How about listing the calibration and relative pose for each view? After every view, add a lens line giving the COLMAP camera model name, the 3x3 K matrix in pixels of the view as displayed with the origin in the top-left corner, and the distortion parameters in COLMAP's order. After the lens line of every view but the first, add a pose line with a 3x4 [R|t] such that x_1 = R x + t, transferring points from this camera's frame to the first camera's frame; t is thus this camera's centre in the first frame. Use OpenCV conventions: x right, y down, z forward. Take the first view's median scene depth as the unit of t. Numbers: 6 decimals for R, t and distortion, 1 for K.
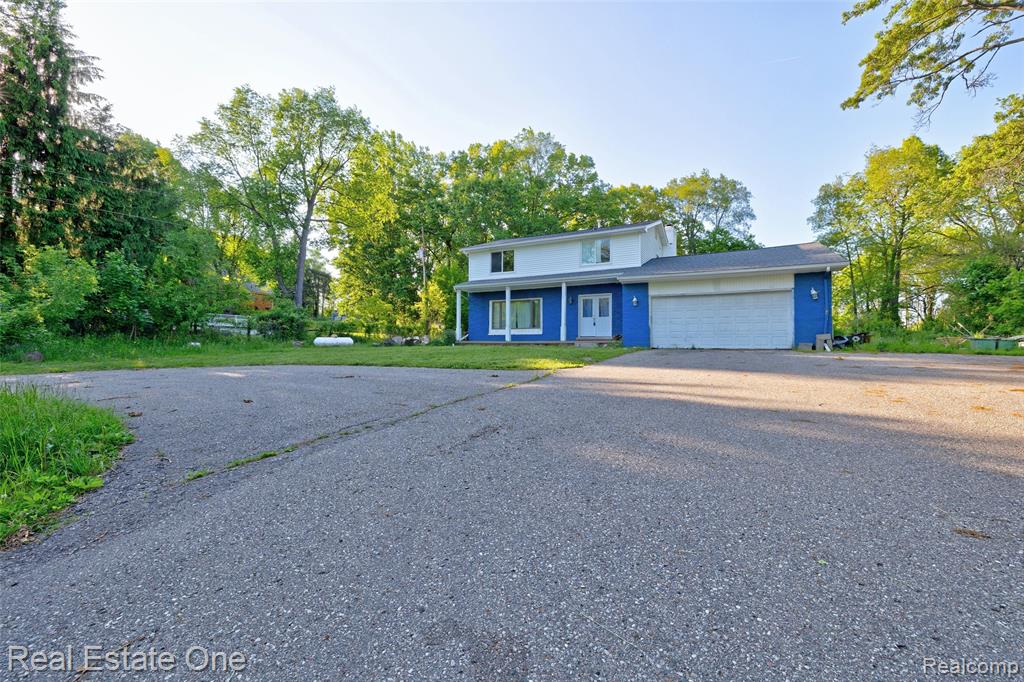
lens RADIAL K [[444.8, 0, 515.5], [0, 444.8, 336.7], [0, 0, 1]] dist [-0.001456, -0.000402]
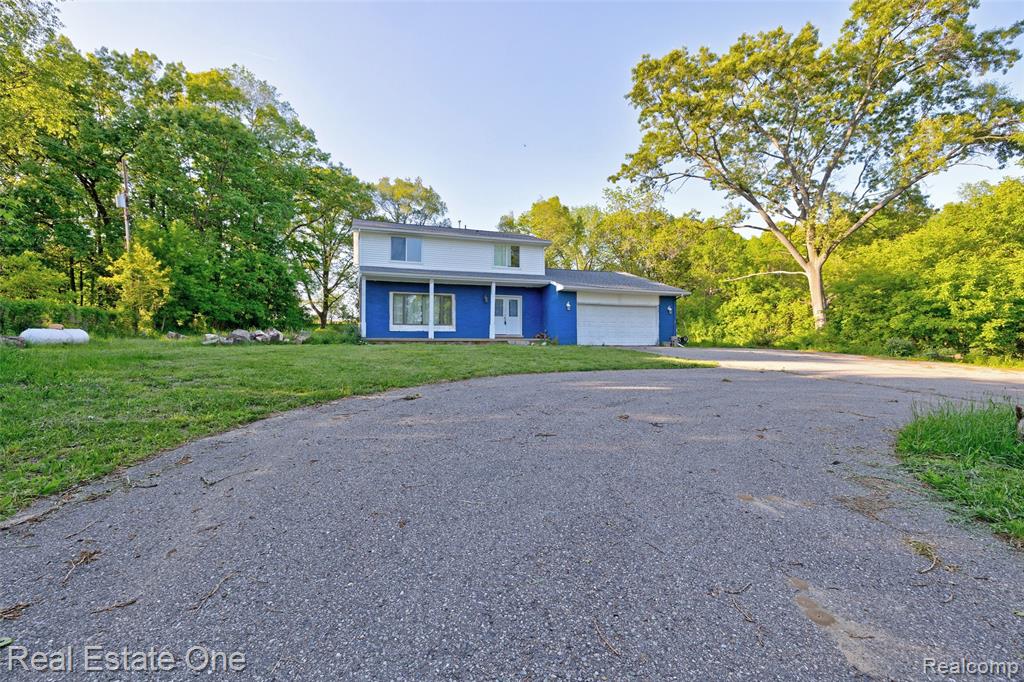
lens RADIAL K [[435.1, 0, 515.8], [0, 435.1, 338.2], [0, 0, 1]] dist [-0.000075, 0.000392]
pose [[0.675058, 0.000055, 0.737765, -0.532642], [-0.018168, 0.999698, 0.016549, -0.008391], [-0.737541, -0.024576, 0.674855, 0.237613]]
